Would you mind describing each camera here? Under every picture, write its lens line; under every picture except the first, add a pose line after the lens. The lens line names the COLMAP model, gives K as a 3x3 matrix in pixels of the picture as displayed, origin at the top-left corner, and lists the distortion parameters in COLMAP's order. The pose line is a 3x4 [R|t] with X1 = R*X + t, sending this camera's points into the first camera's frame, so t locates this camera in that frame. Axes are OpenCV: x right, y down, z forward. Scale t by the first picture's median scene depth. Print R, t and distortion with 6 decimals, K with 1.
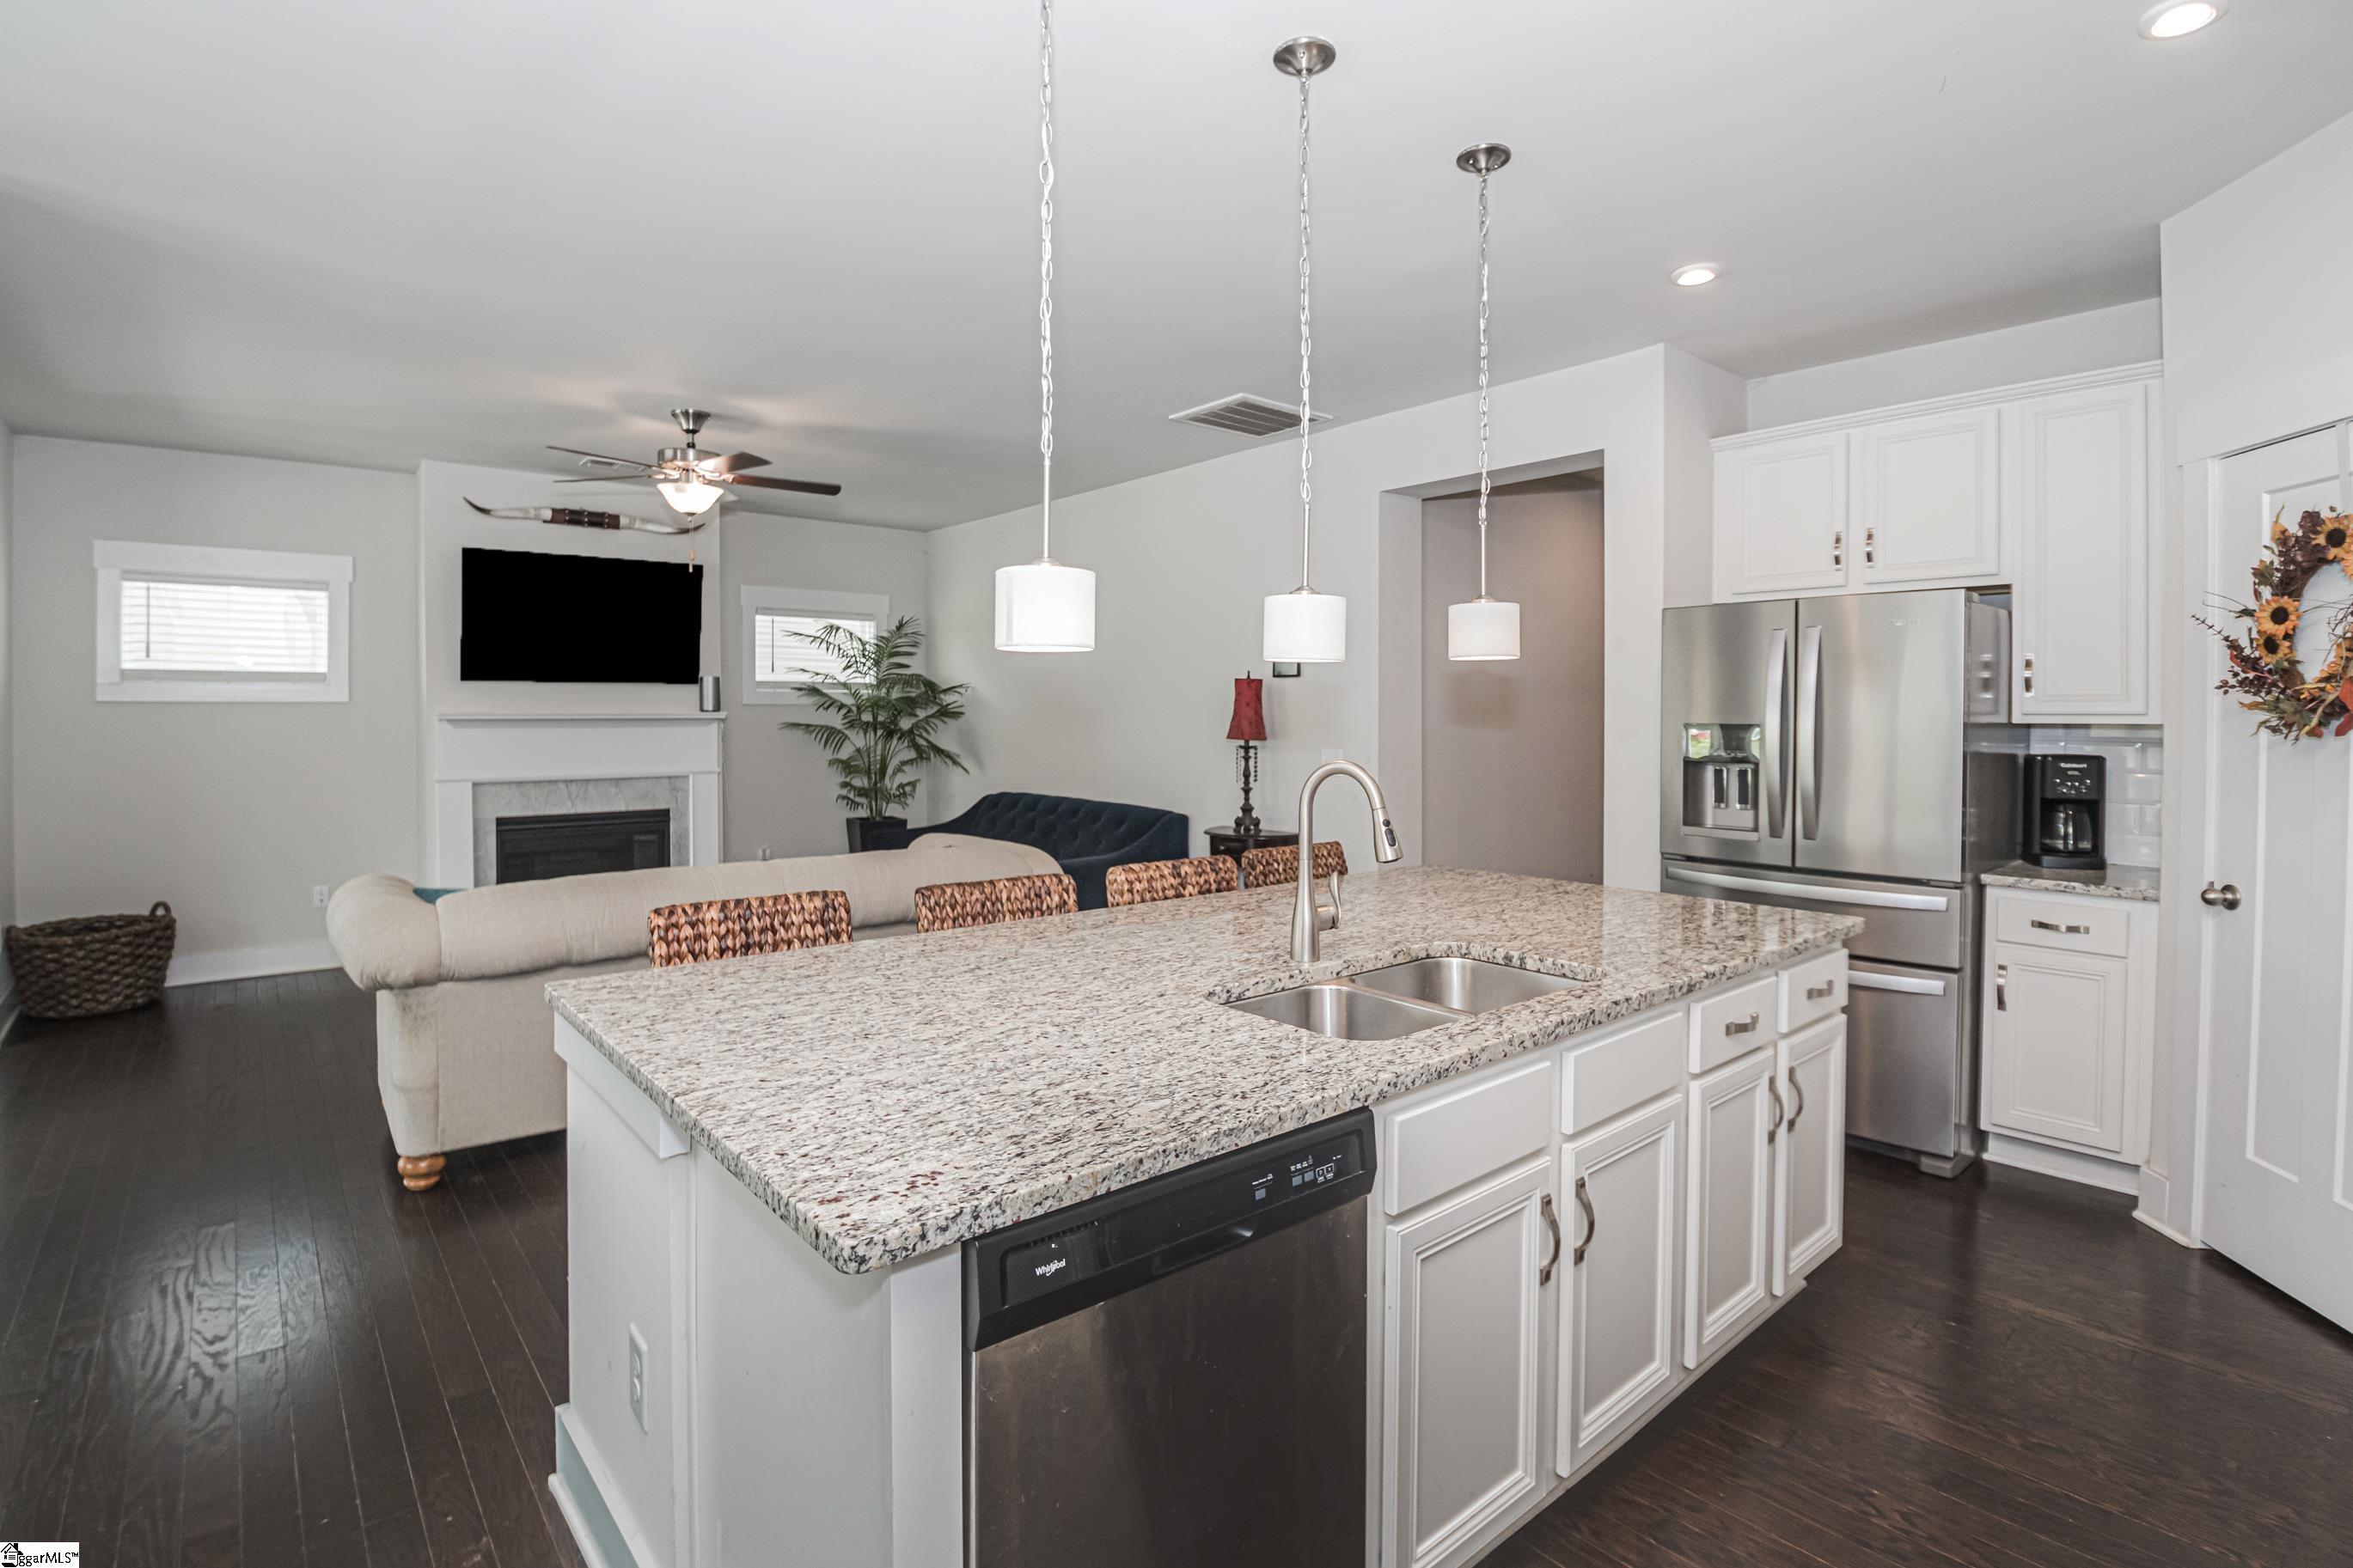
lens RADIAL K [[1113.6, 0, 1113.1], [0, 1113.6, 740.3], [0, 0, 1]] dist [-0.018000, -0.001735]
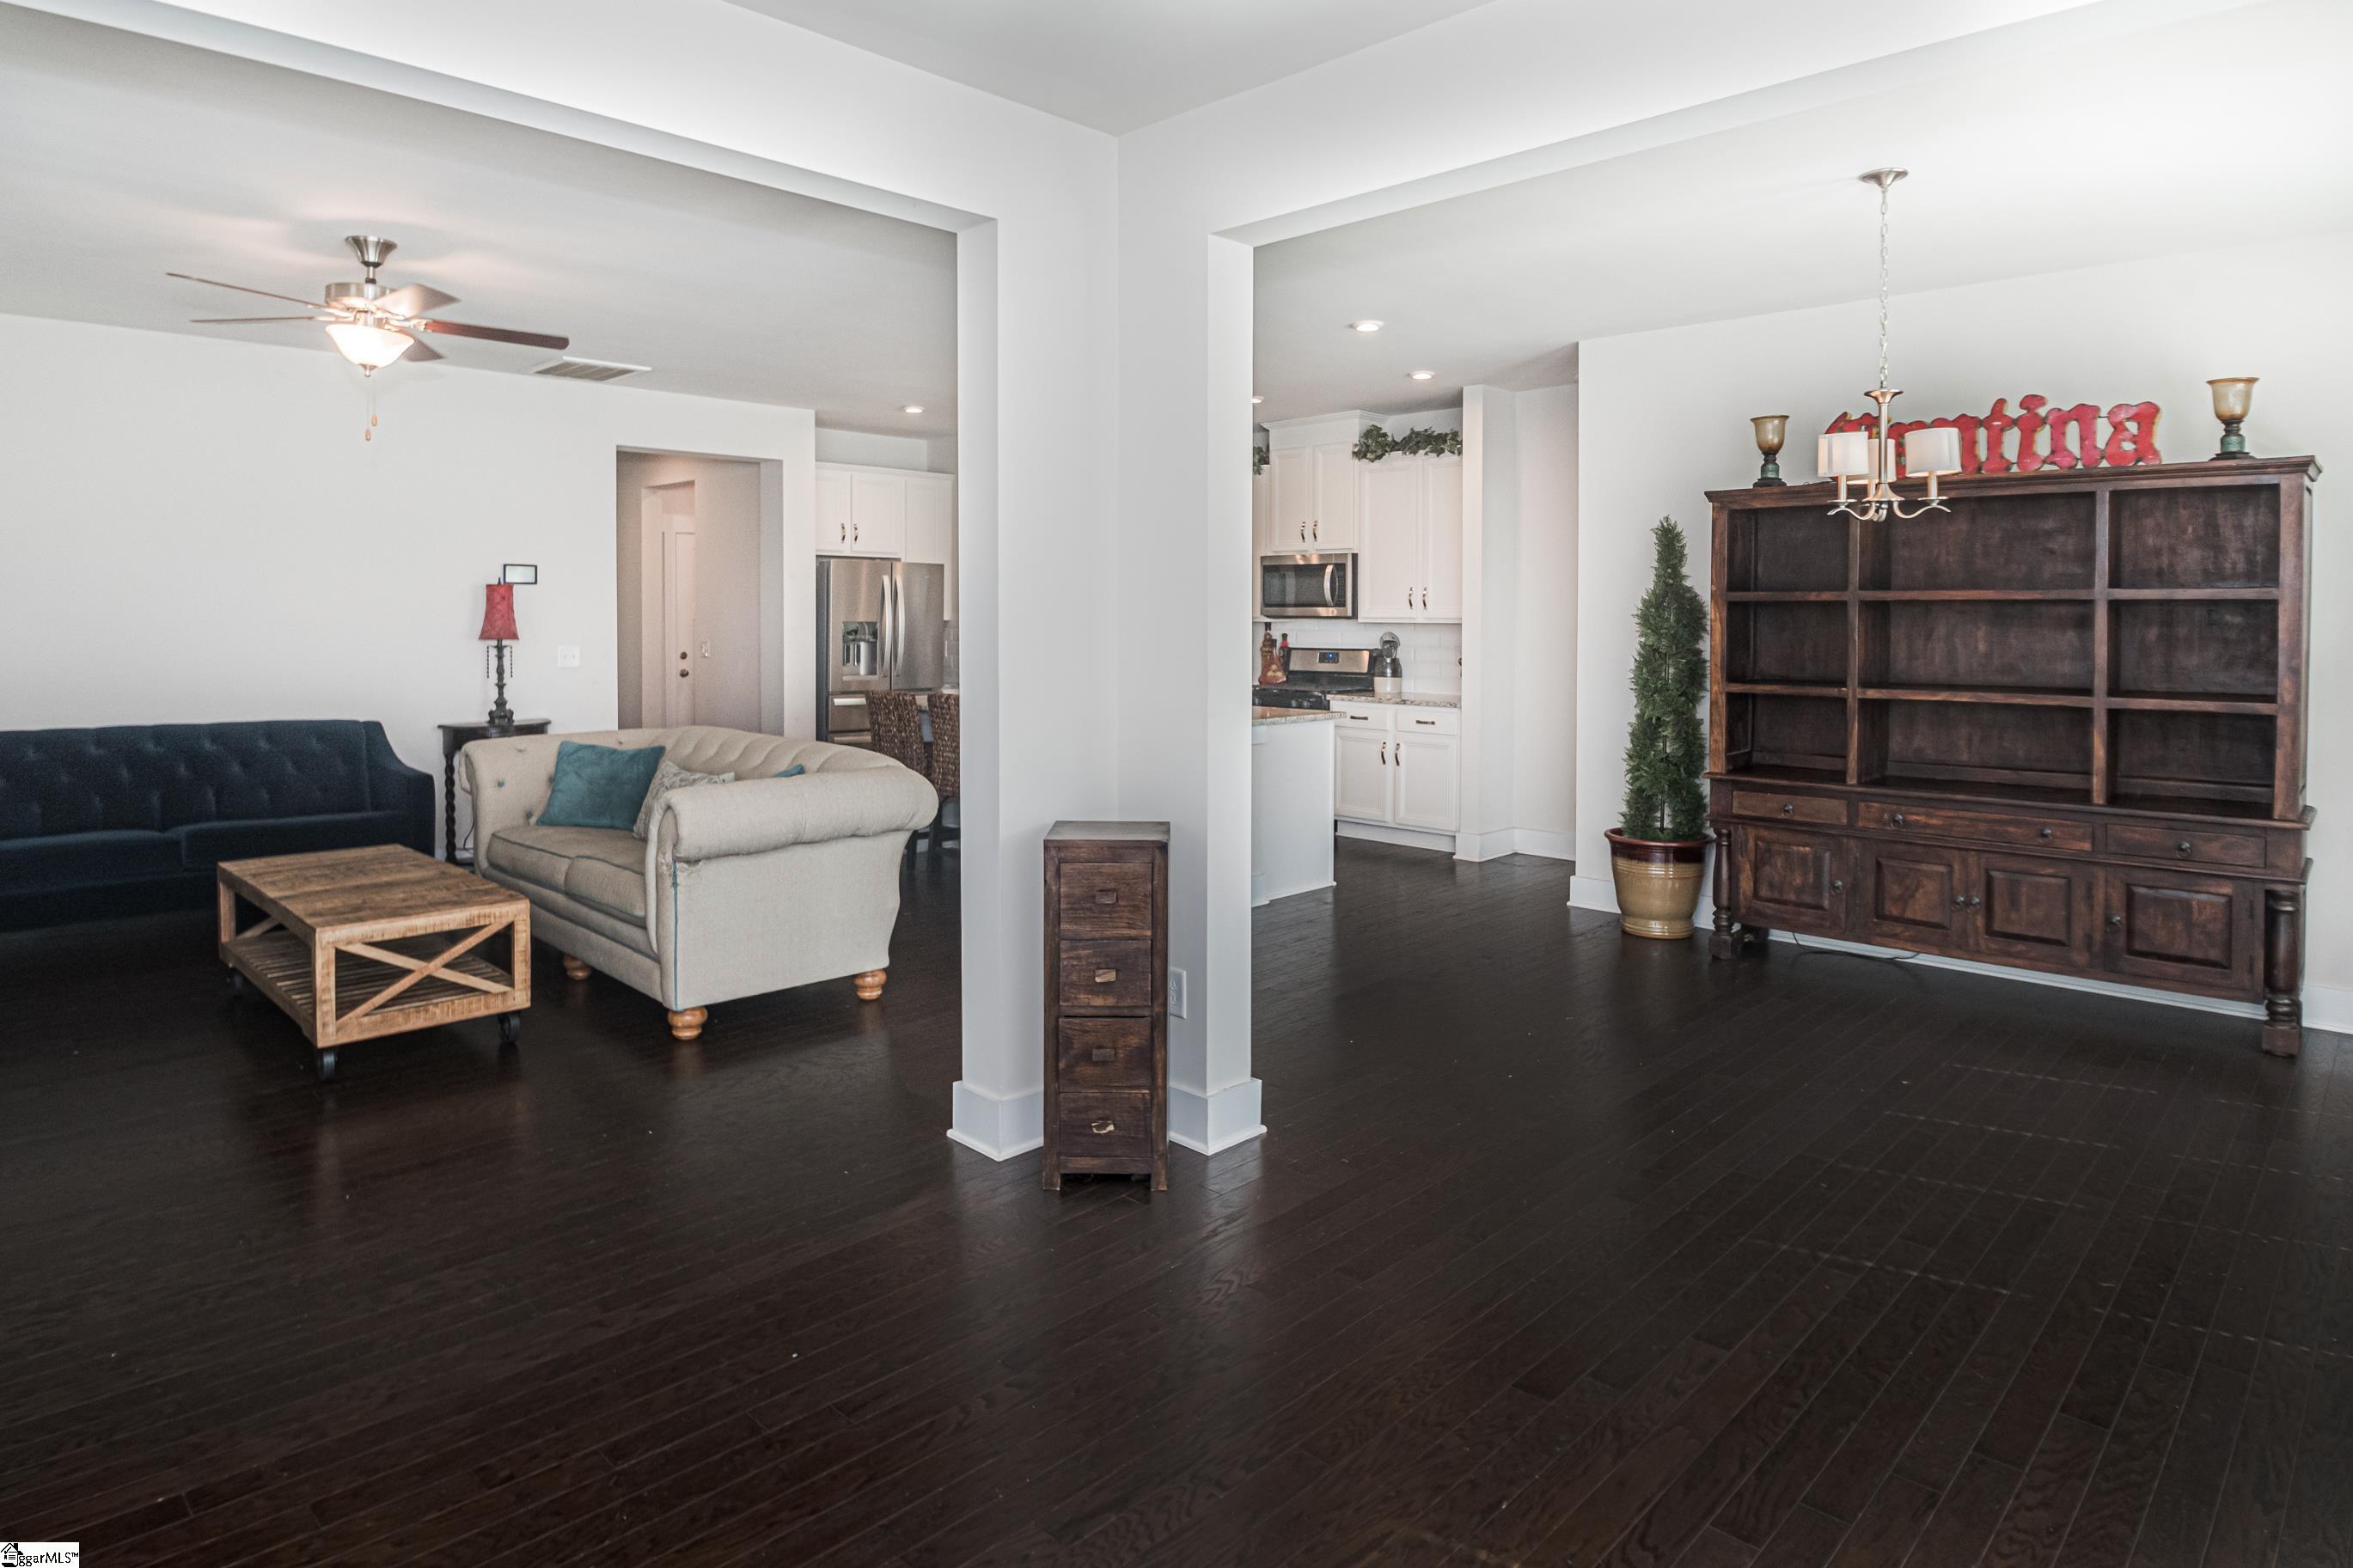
lens RADIAL K [[1368.9, 0, 1132.9], [0, 1368.9, 644.9], [0, 0, 1]] dist [-0.014133, -0.001246]
pose [[-0.092231, -0.023820, 0.995453, -1.247004], [0.017734, 0.999516, 0.025560, -0.018484], [-0.995580, 0.020010, -0.091764, 0.486613]]
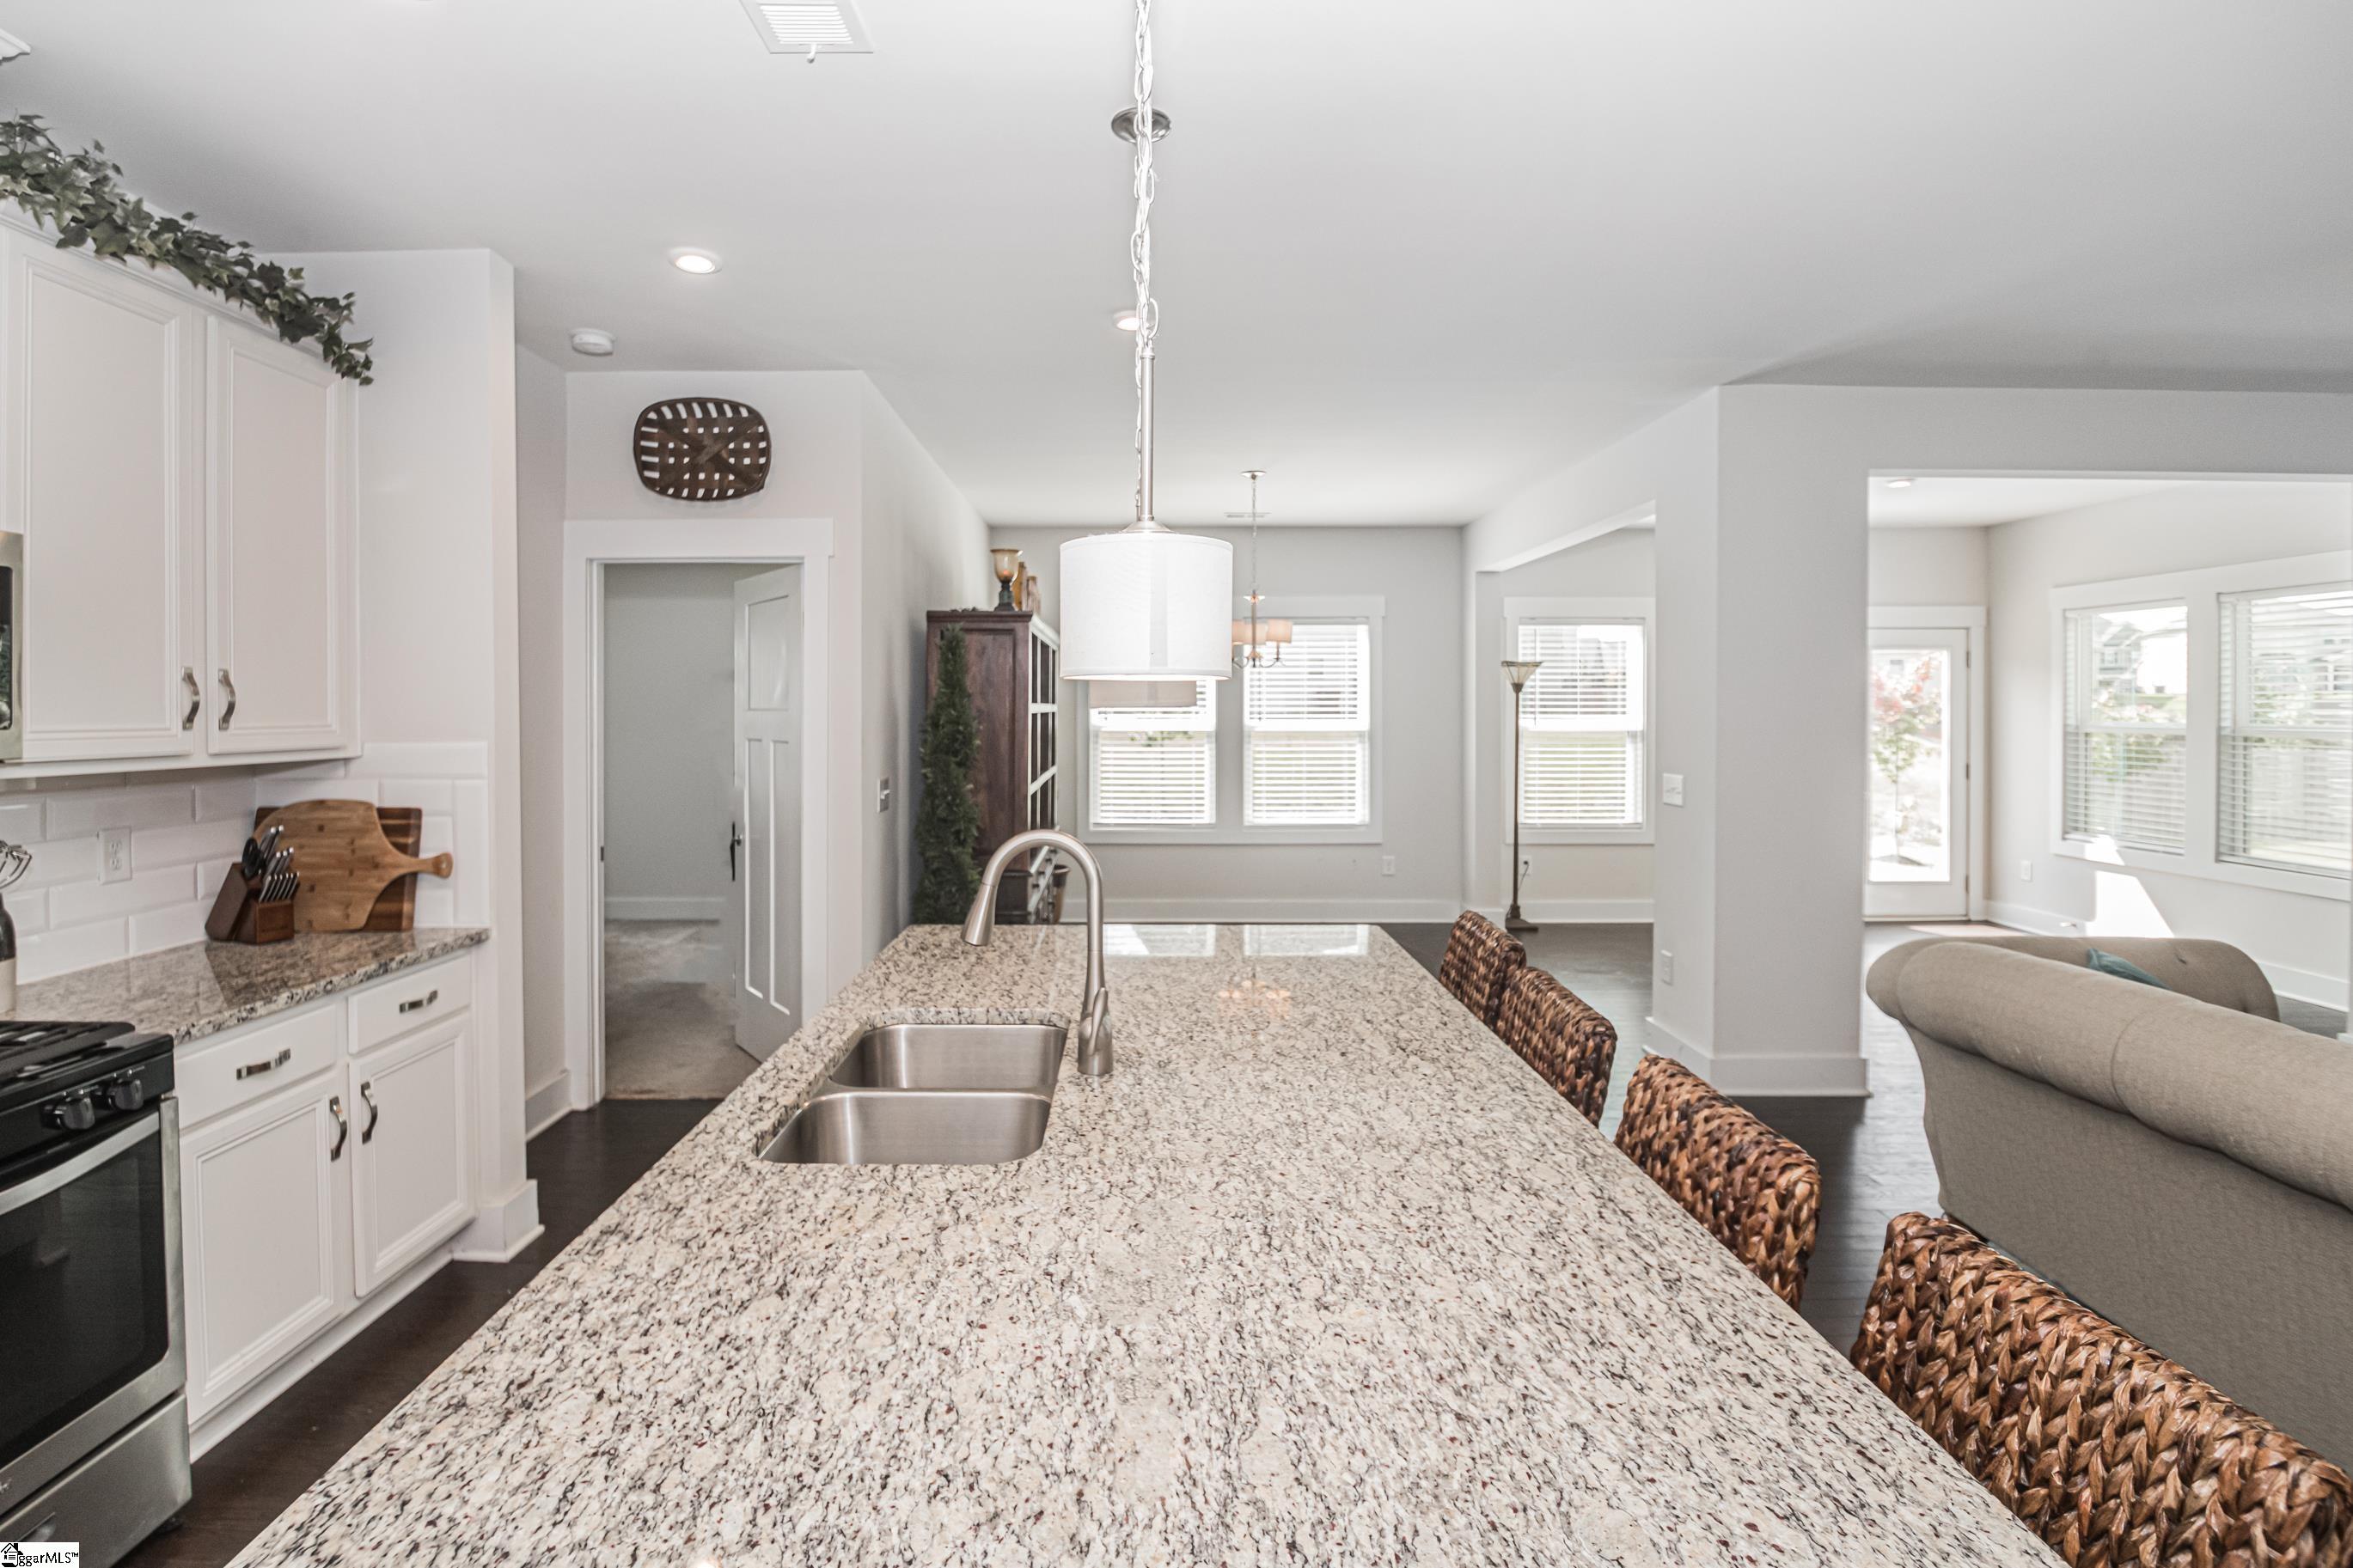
lens RADIAL K [[1113.6, 0, 1143.7], [0, 1113.6, 718.5], [0, 0, 1]] dist [-0.018000, -0.001735]
pose [[-0.630005, 0.007742, -0.776553, 0.324522], [-0.015803, 0.999615, 0.022787, -0.034410], [0.776430, 0.026628, -0.629640, 0.598219]]
